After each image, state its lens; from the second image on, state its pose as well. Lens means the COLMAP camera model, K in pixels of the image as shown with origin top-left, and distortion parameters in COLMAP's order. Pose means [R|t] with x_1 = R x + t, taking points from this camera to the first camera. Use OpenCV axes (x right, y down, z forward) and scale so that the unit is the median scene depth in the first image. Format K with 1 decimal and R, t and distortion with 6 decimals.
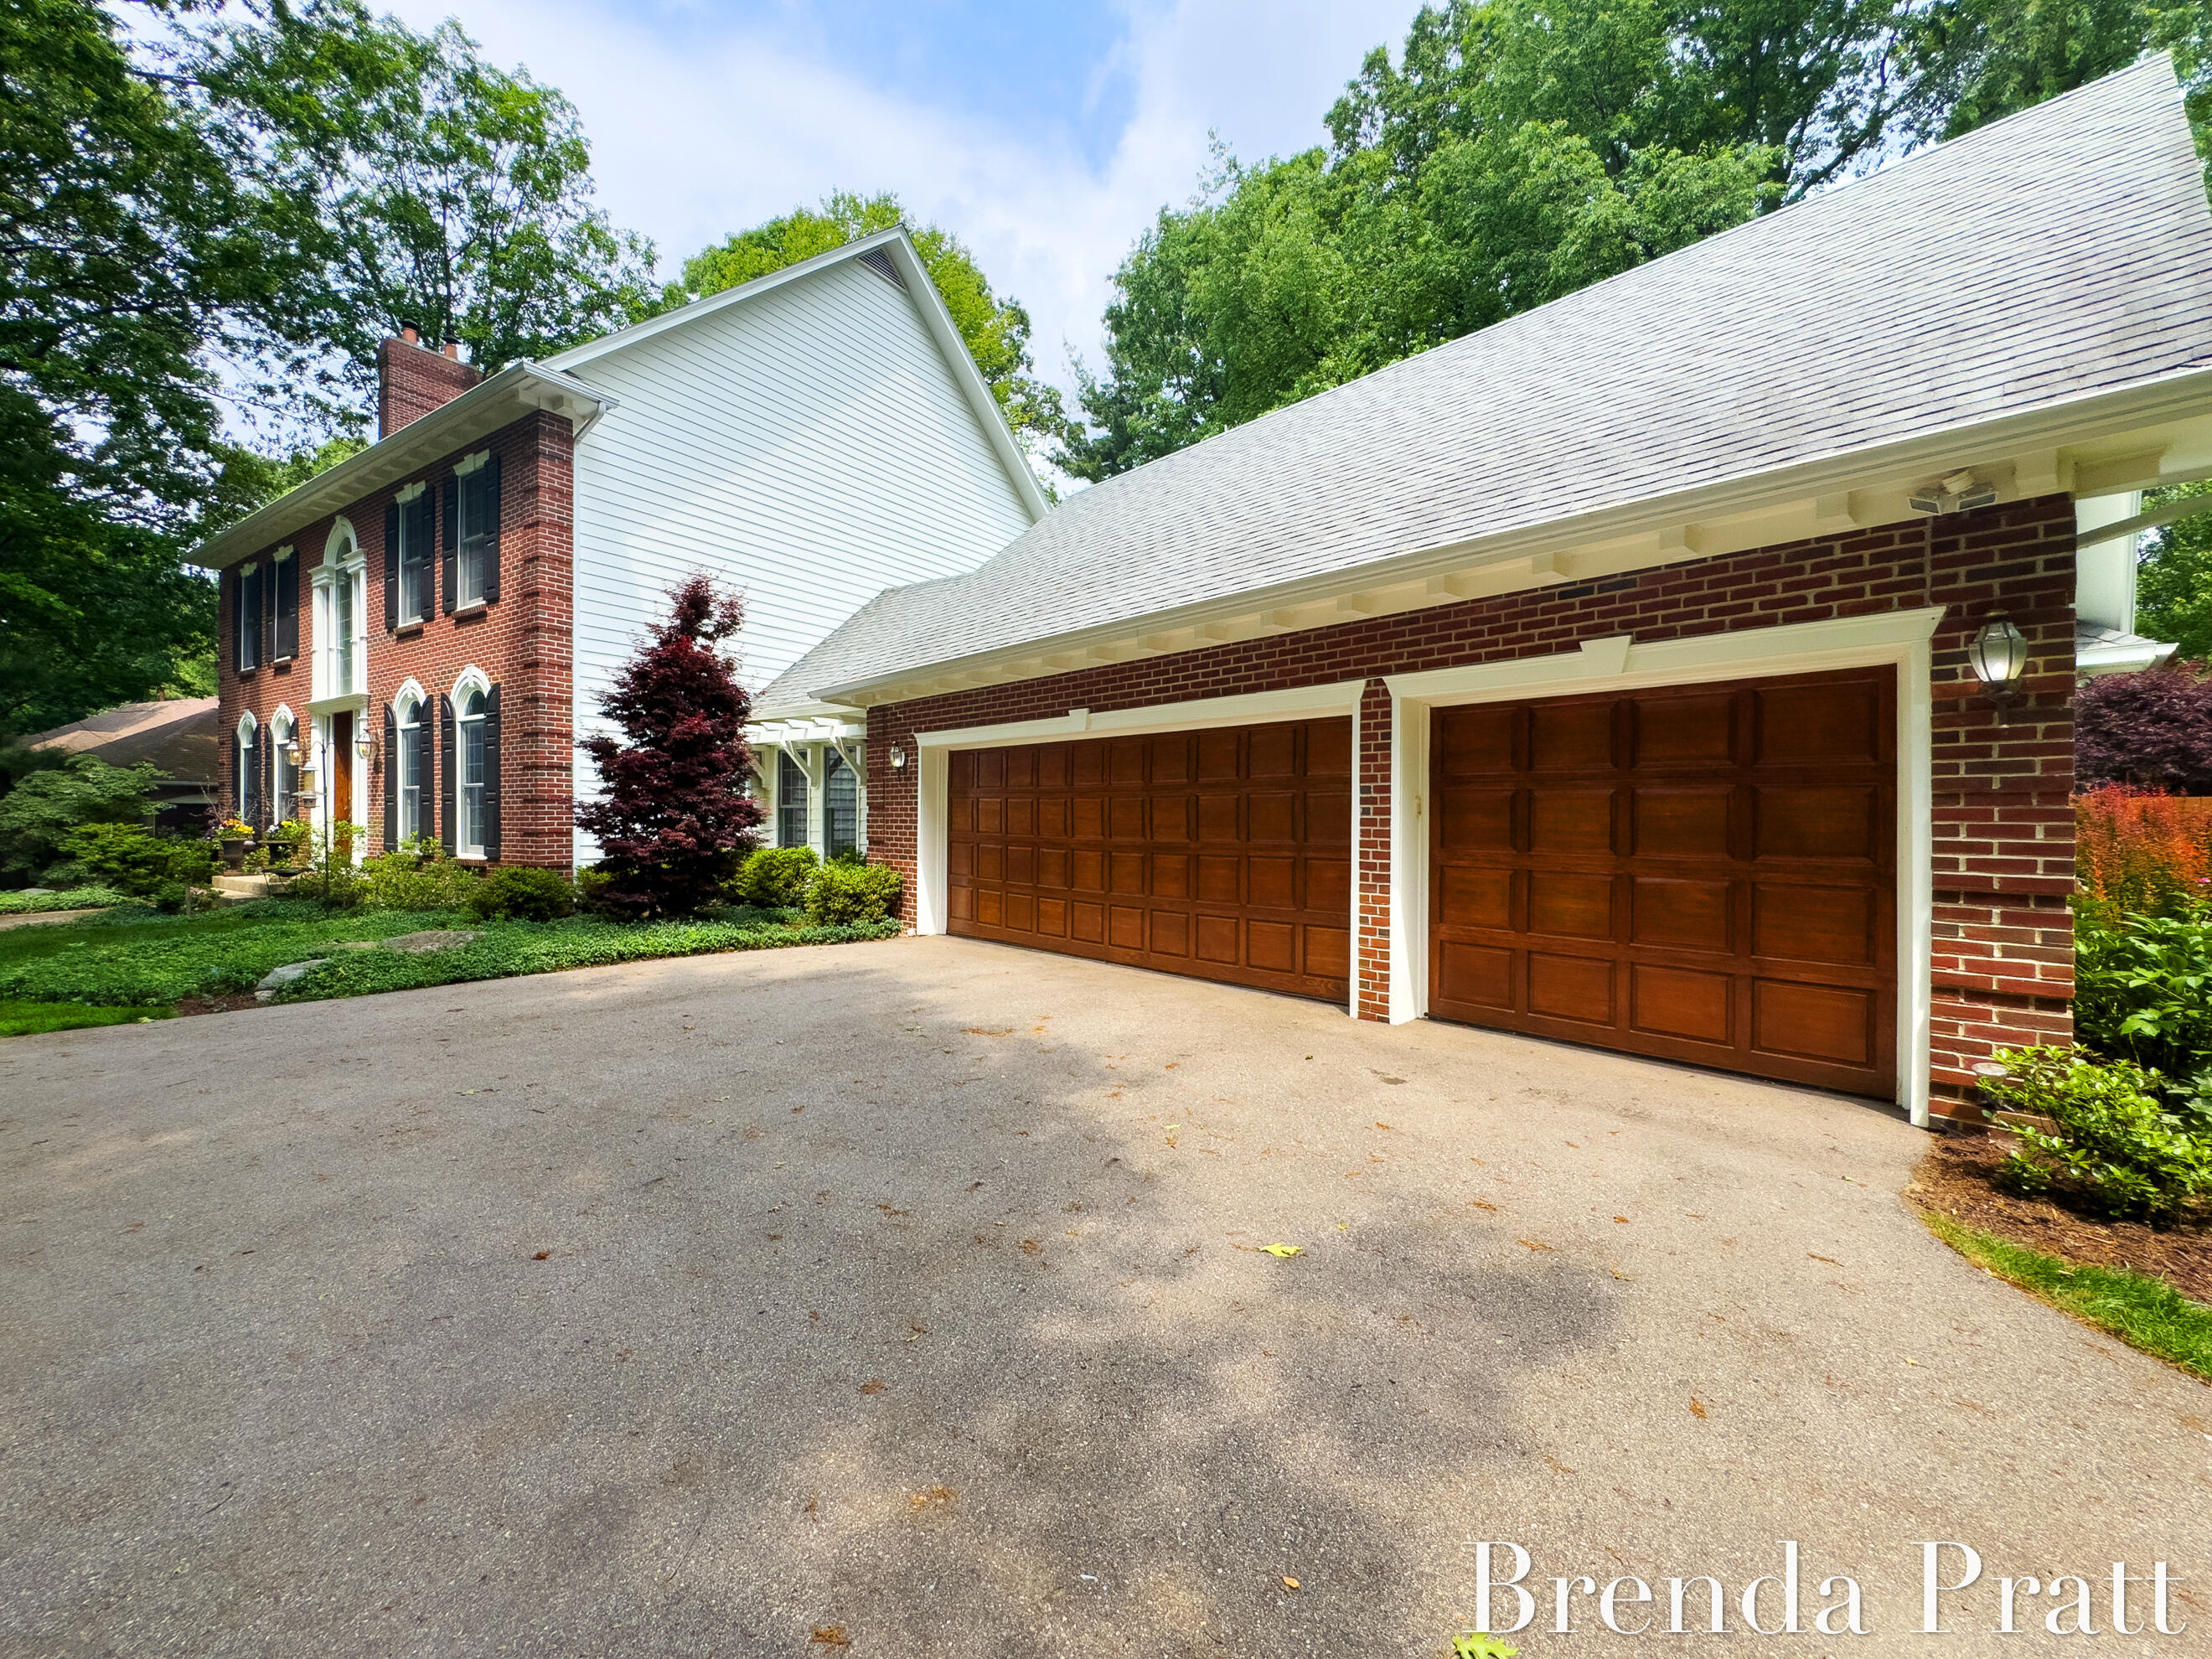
lens RADIAL K [[910.6, 0, 1106.0], [0, 910.6, 829.5], [0, 0, 1]] dist [-0.000010, -0.000072]
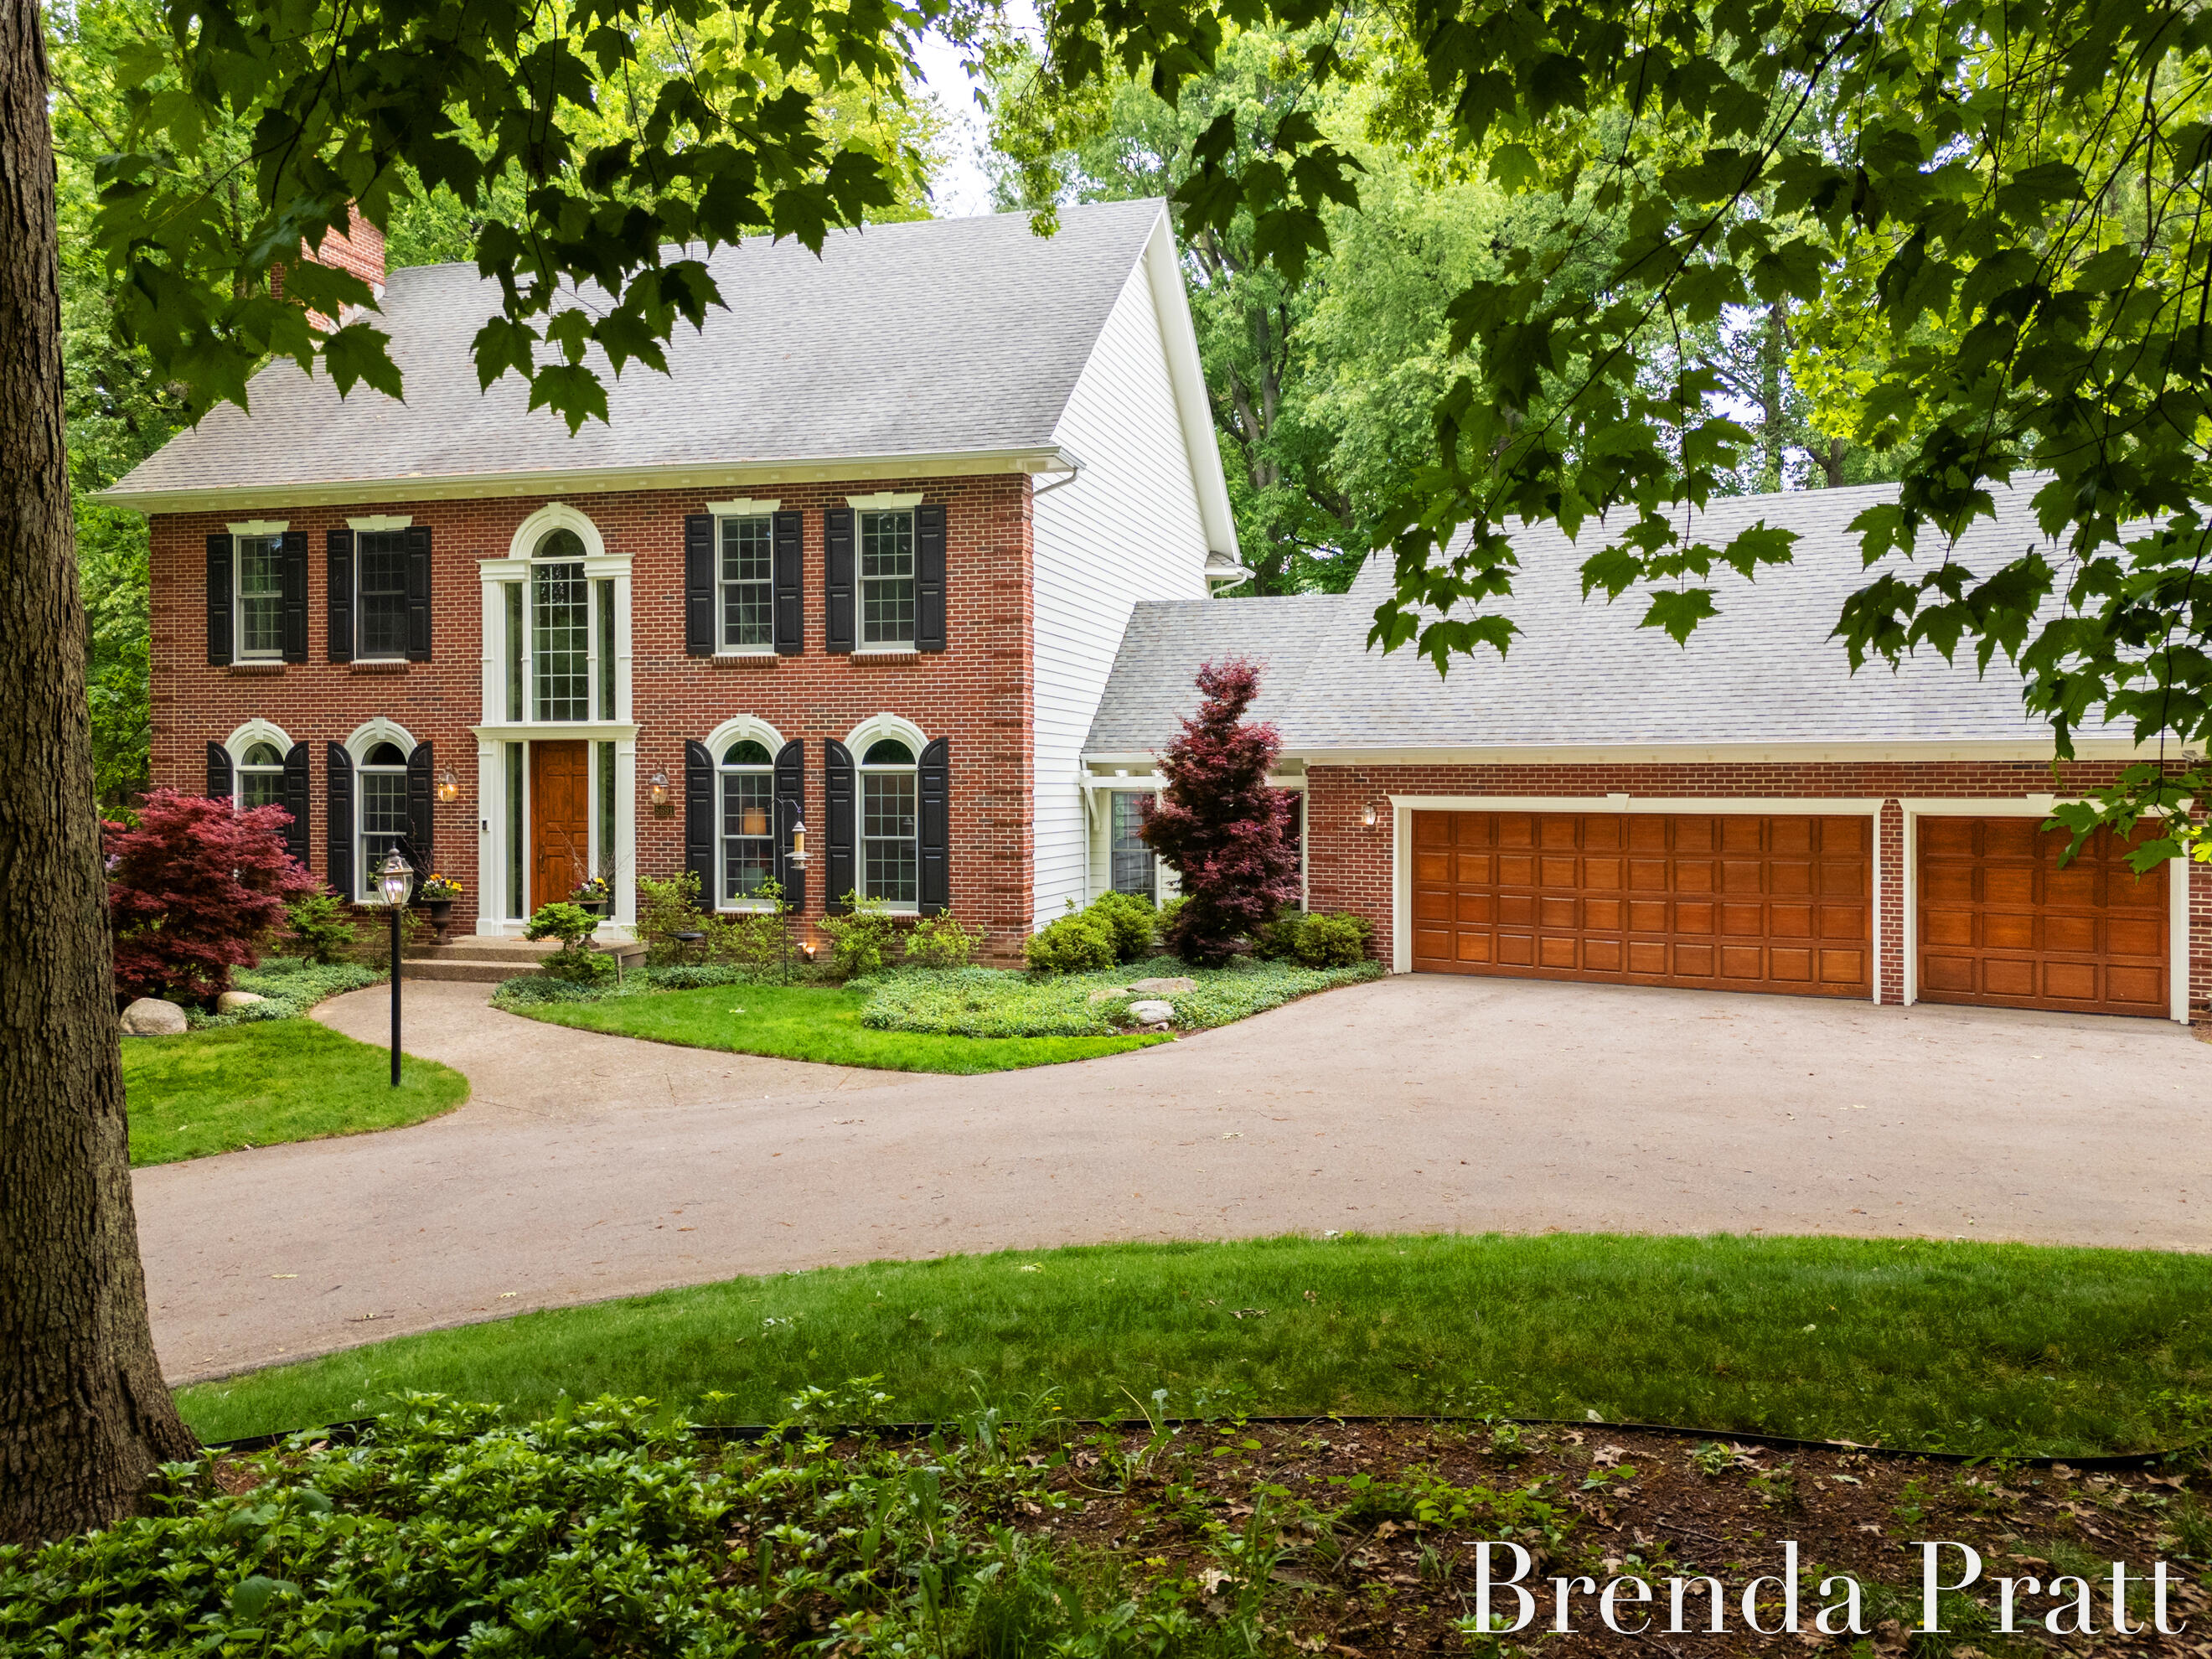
lens RADIAL K [[1708.5, 0, 1106.0], [0, 1708.5, 829.5], [0, 0, 1]] dist [0.010870, 0.002241]
pose [[0.956273, -0.008822, 0.292344, -1.961083], [0.005638, 0.999915, 0.011731, -0.152257], [-0.292423, -0.009569, 0.956241, -1.544414]]
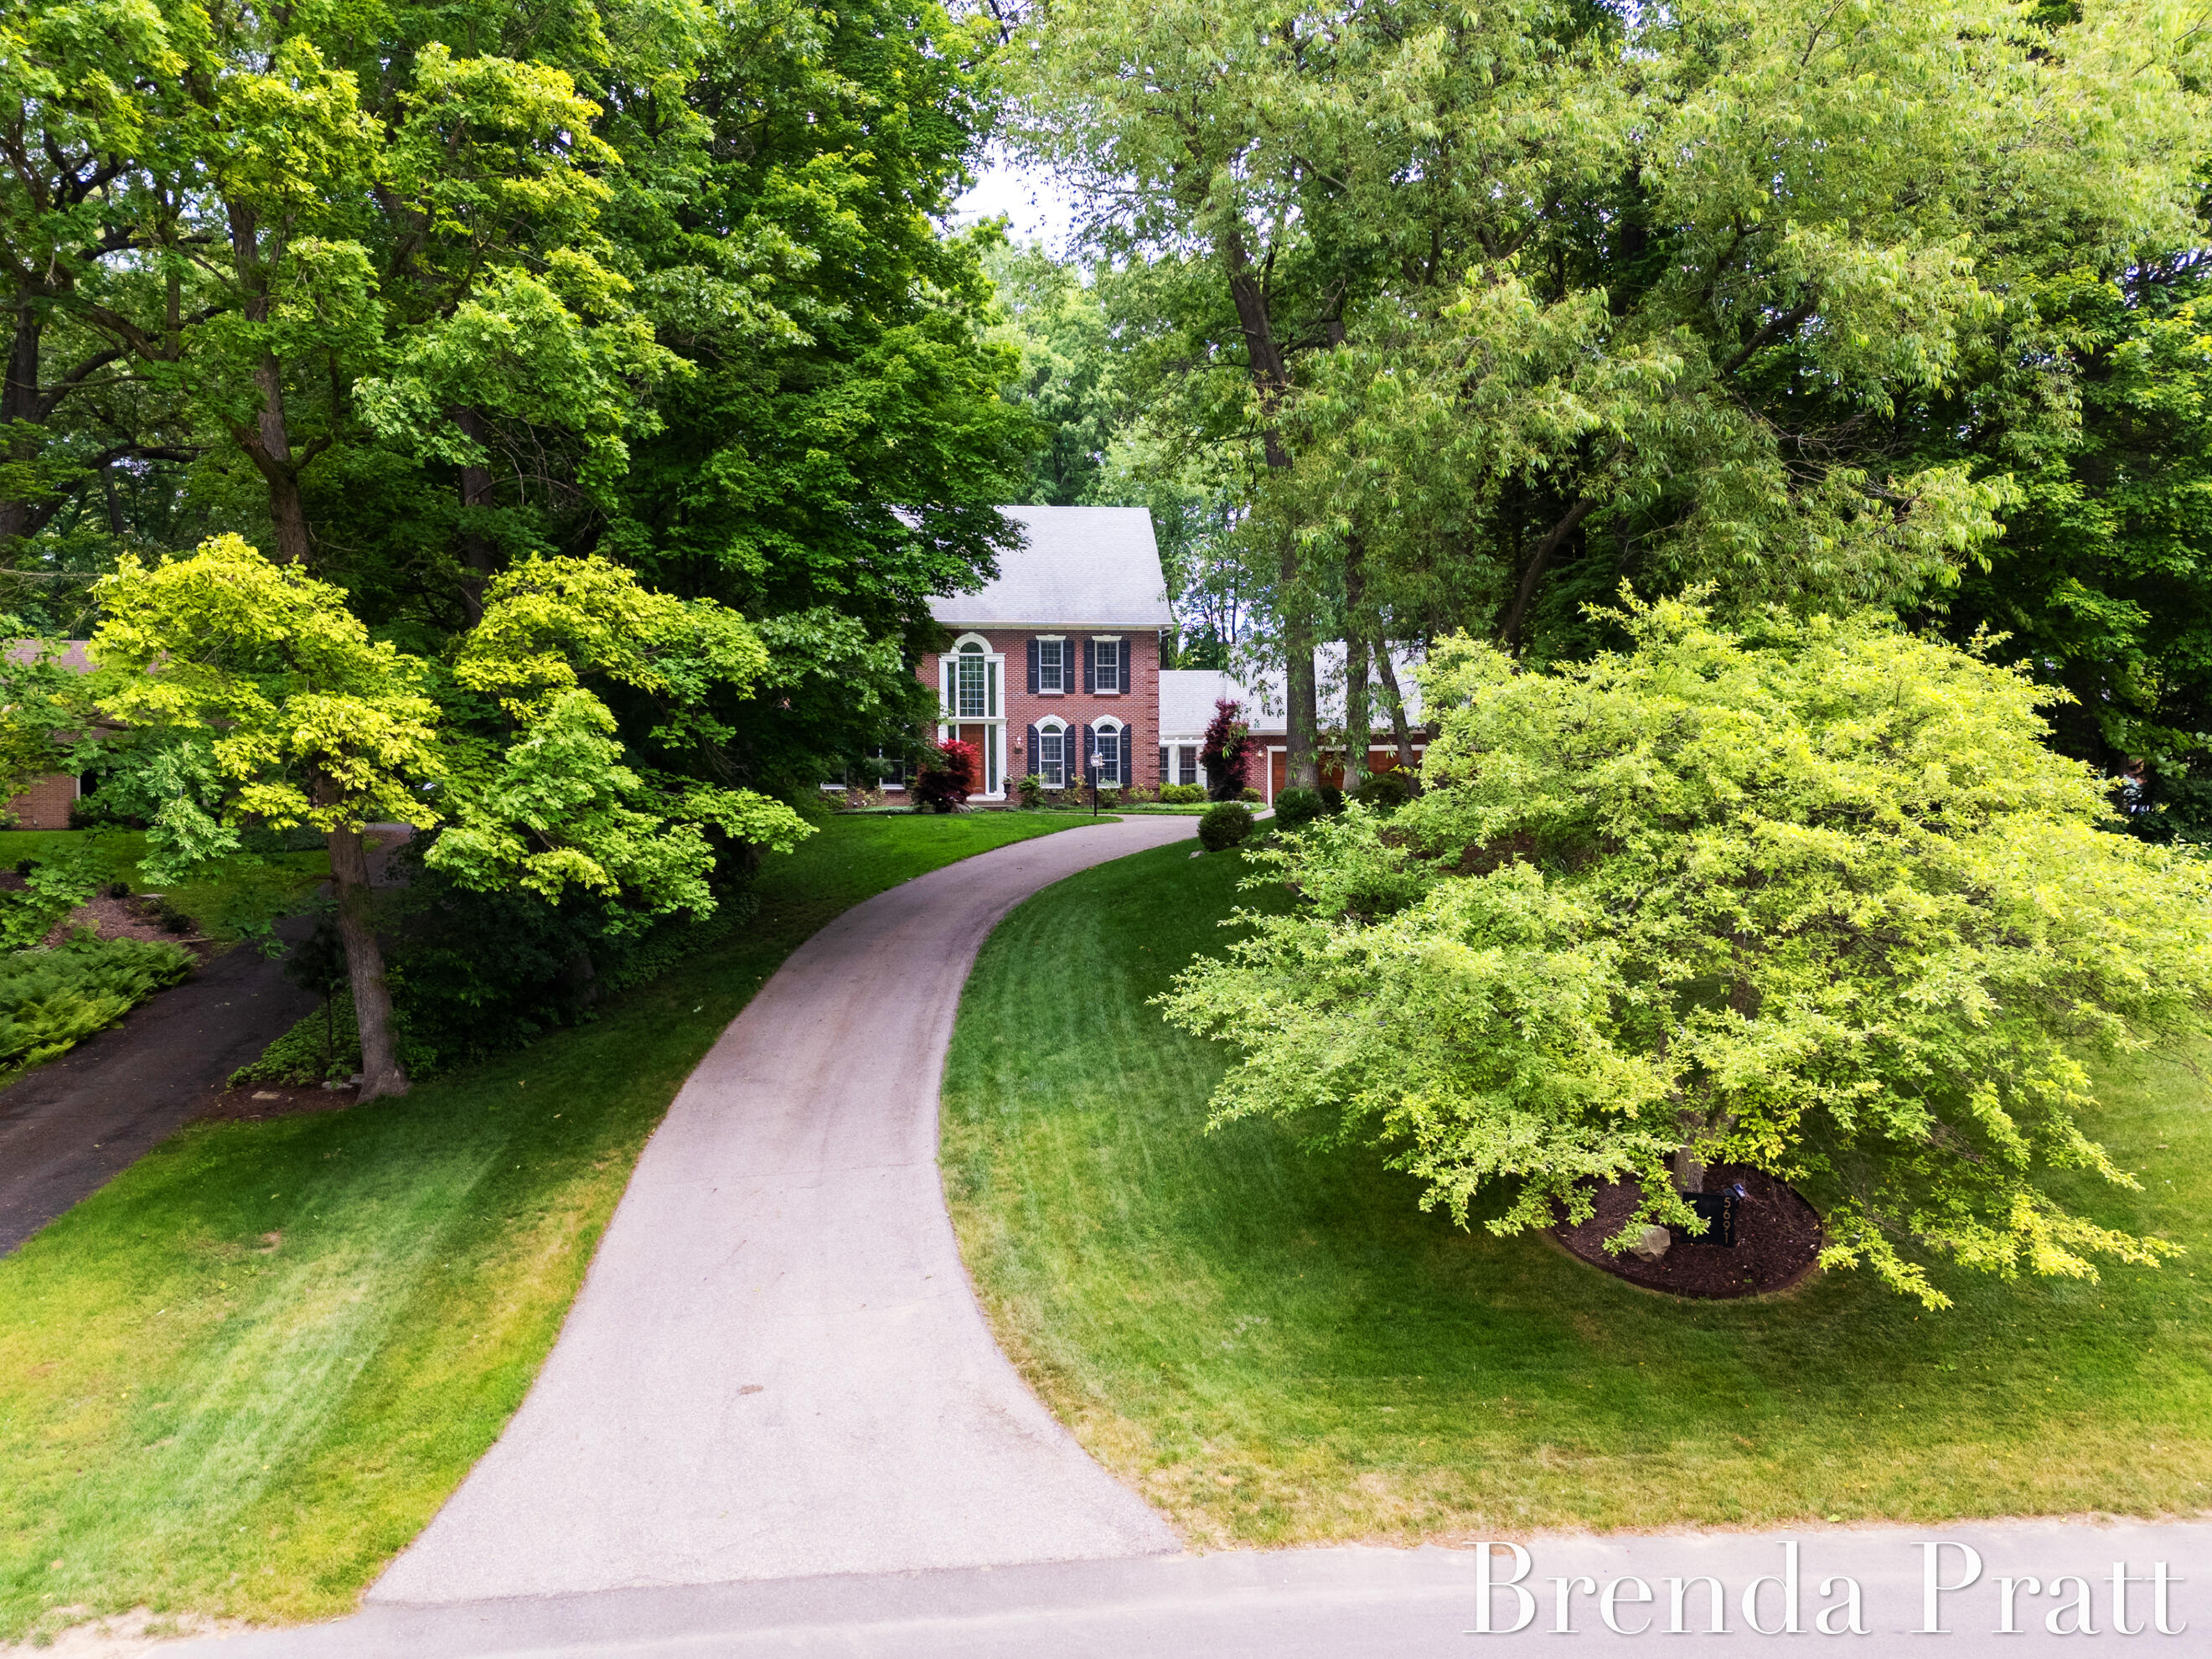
lens RADIAL K [[1708.5, 0, 1106.0], [0, 1708.5, 829.5], [0, 0, 1]] dist [0.010870, 0.002241]
pose [[0.770942, -0.018788, 0.636628, -7.567776], [0.016243, 0.999820, 0.009837, 0.202090], [-0.636698, 0.002757, 0.771108, -5.528650]]
